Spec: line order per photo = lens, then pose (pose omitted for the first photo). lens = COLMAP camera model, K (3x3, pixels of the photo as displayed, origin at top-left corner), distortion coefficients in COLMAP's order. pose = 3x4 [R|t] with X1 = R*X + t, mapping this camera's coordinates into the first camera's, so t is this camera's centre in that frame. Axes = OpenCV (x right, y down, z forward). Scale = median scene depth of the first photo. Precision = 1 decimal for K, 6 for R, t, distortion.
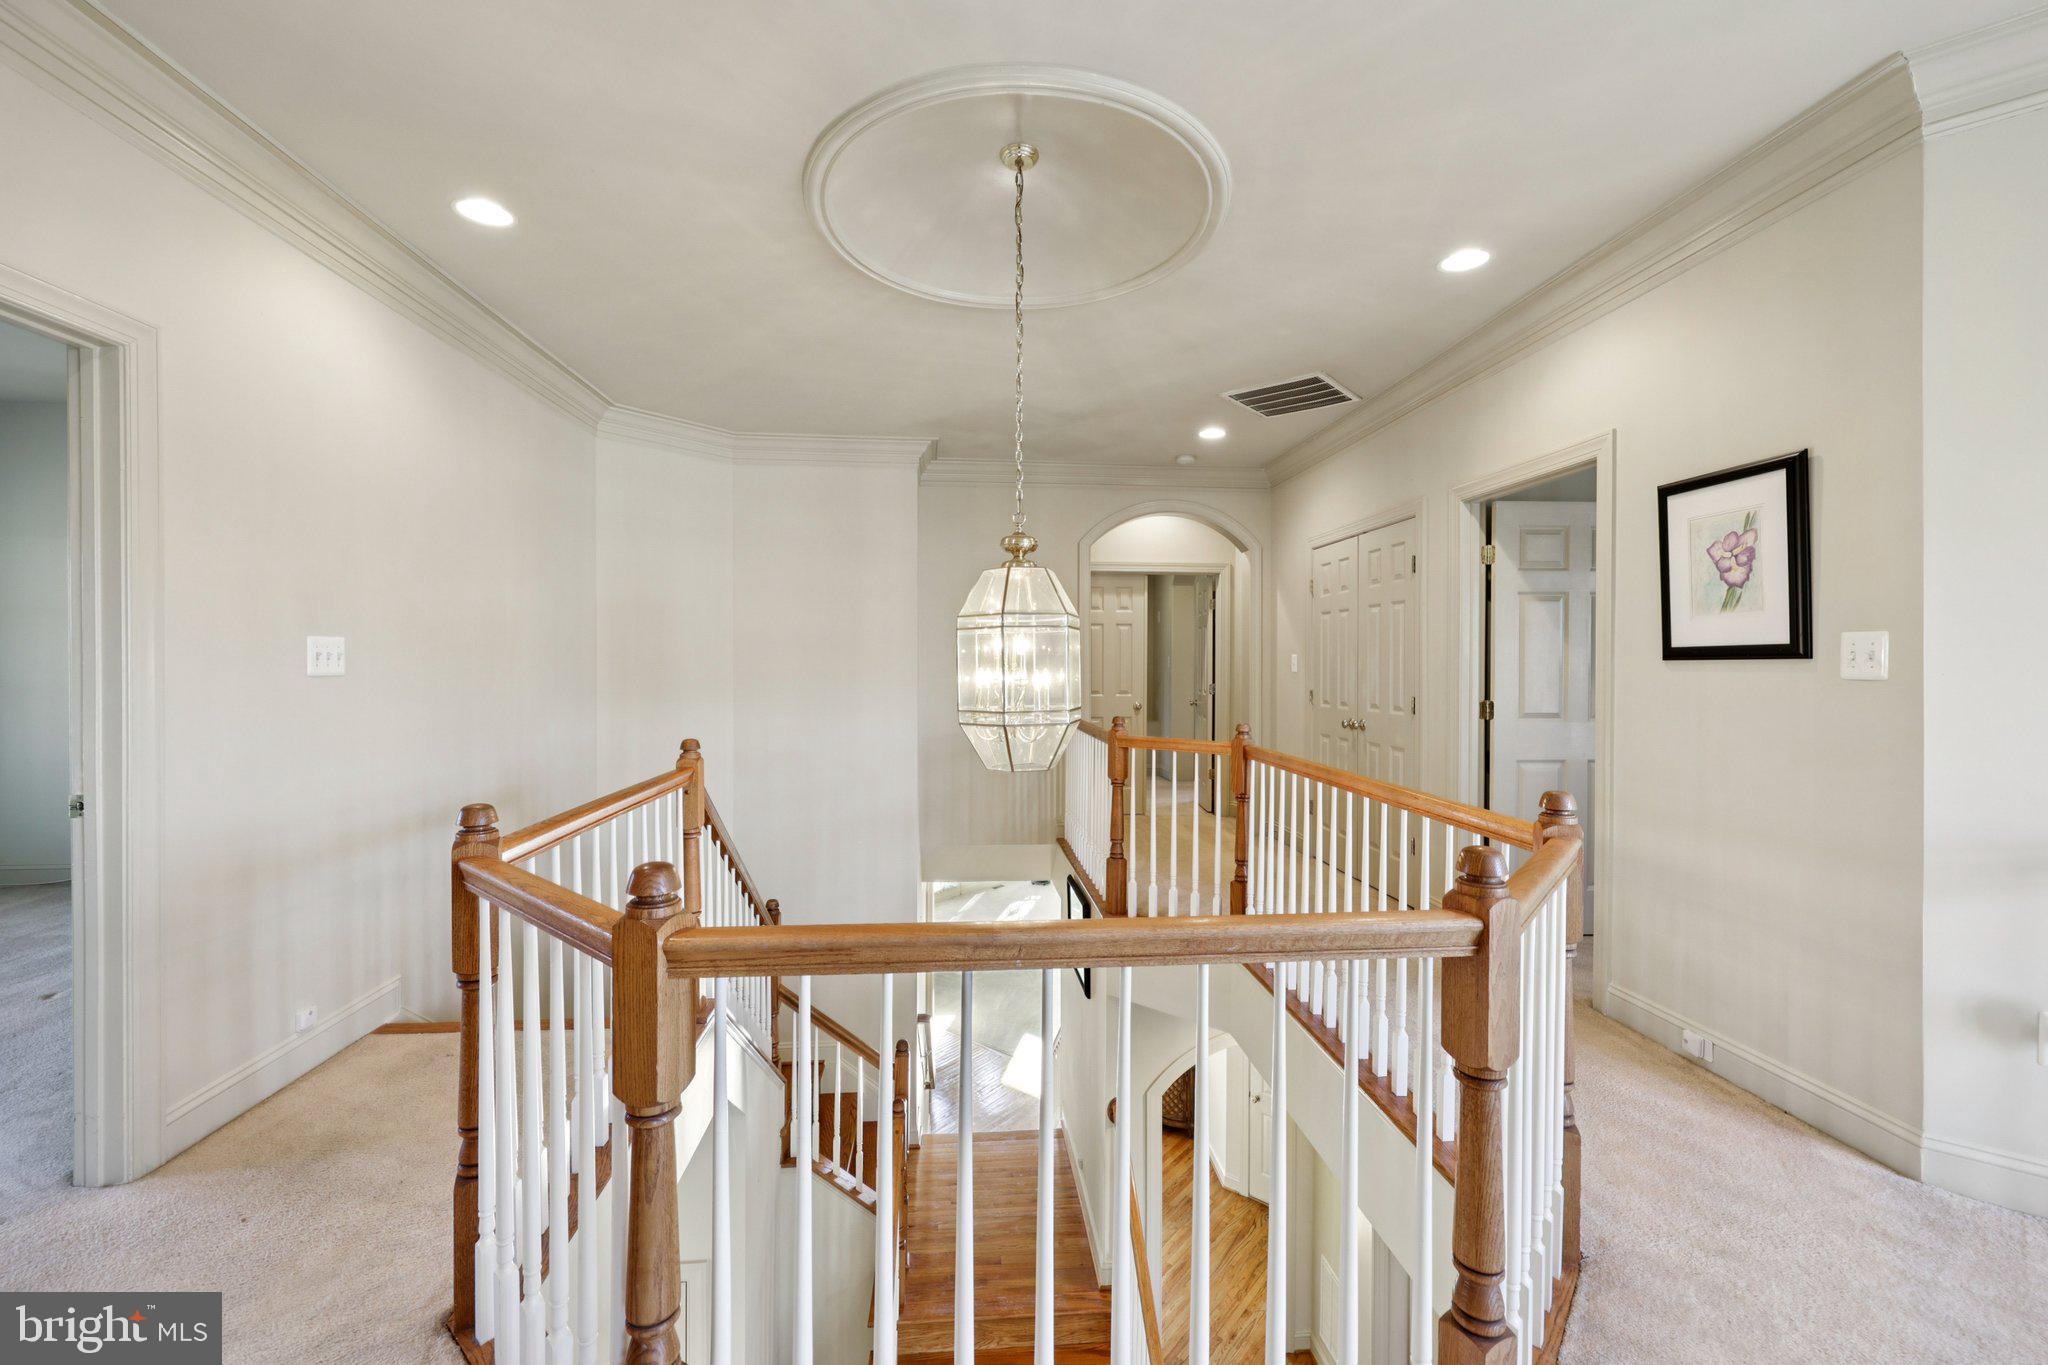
lens RADIAL K [[834.3, 0, 1031.0], [0, 834.3, 665.4], [0, 0, 1]] dist [0.000739, 0.000358]
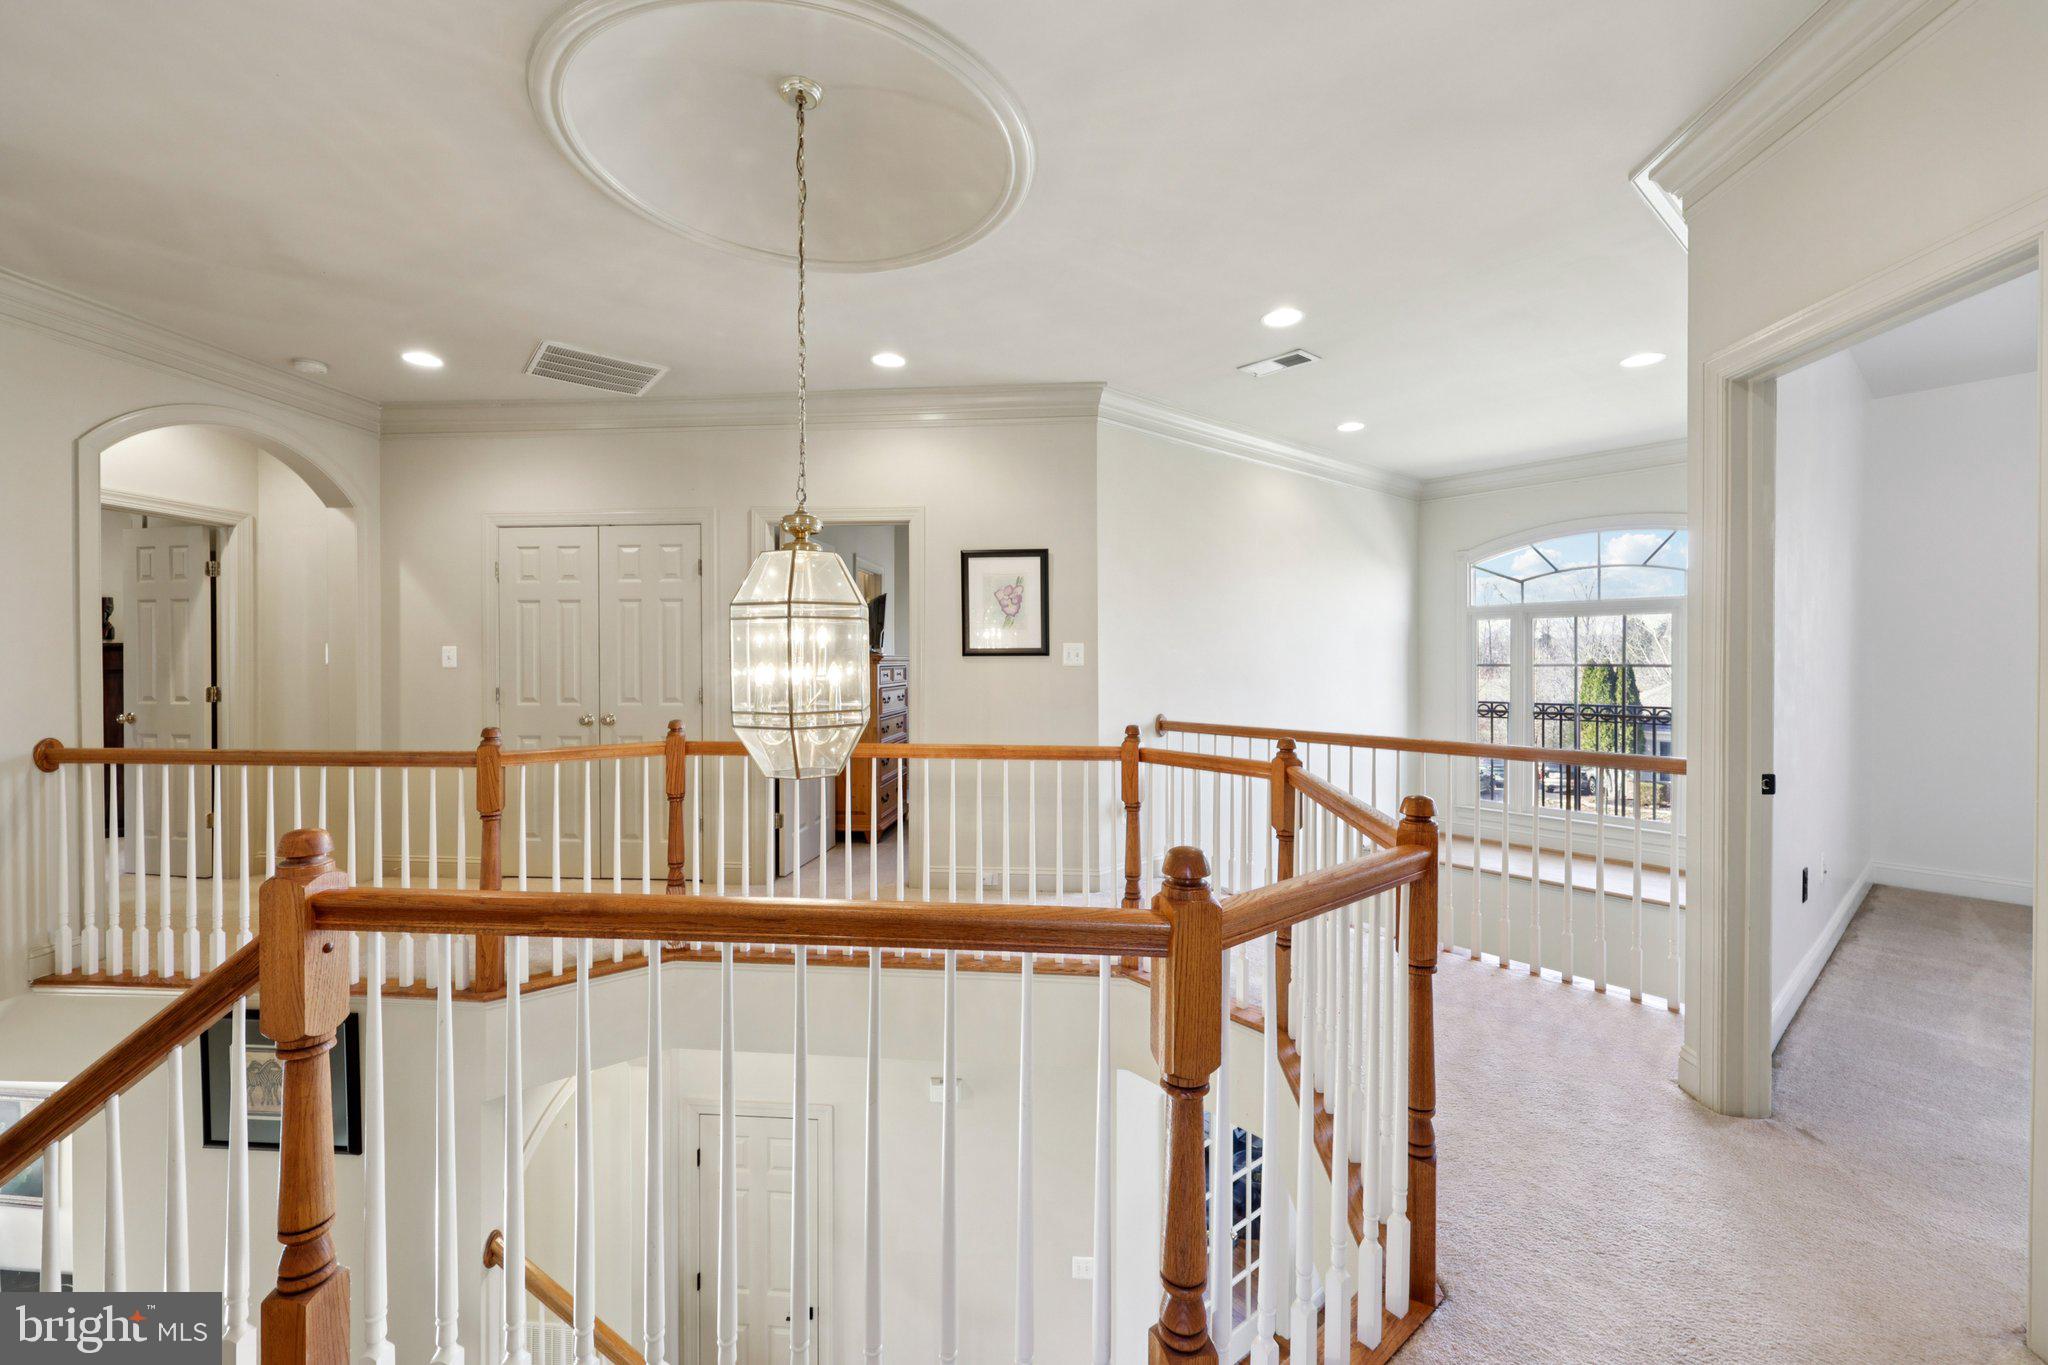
lens RADIAL K [[834.3, 0, 1029.5], [0, 834.3, 681.4], [0, 0, 1]] dist [0.000739, 0.000358]
pose [[0.186393, -0.026651, 0.982114, -0.867964], [-0.000731, 0.999628, 0.027265, -0.001101], [-0.982475, -0.005799, 0.186304, 0.574956]]
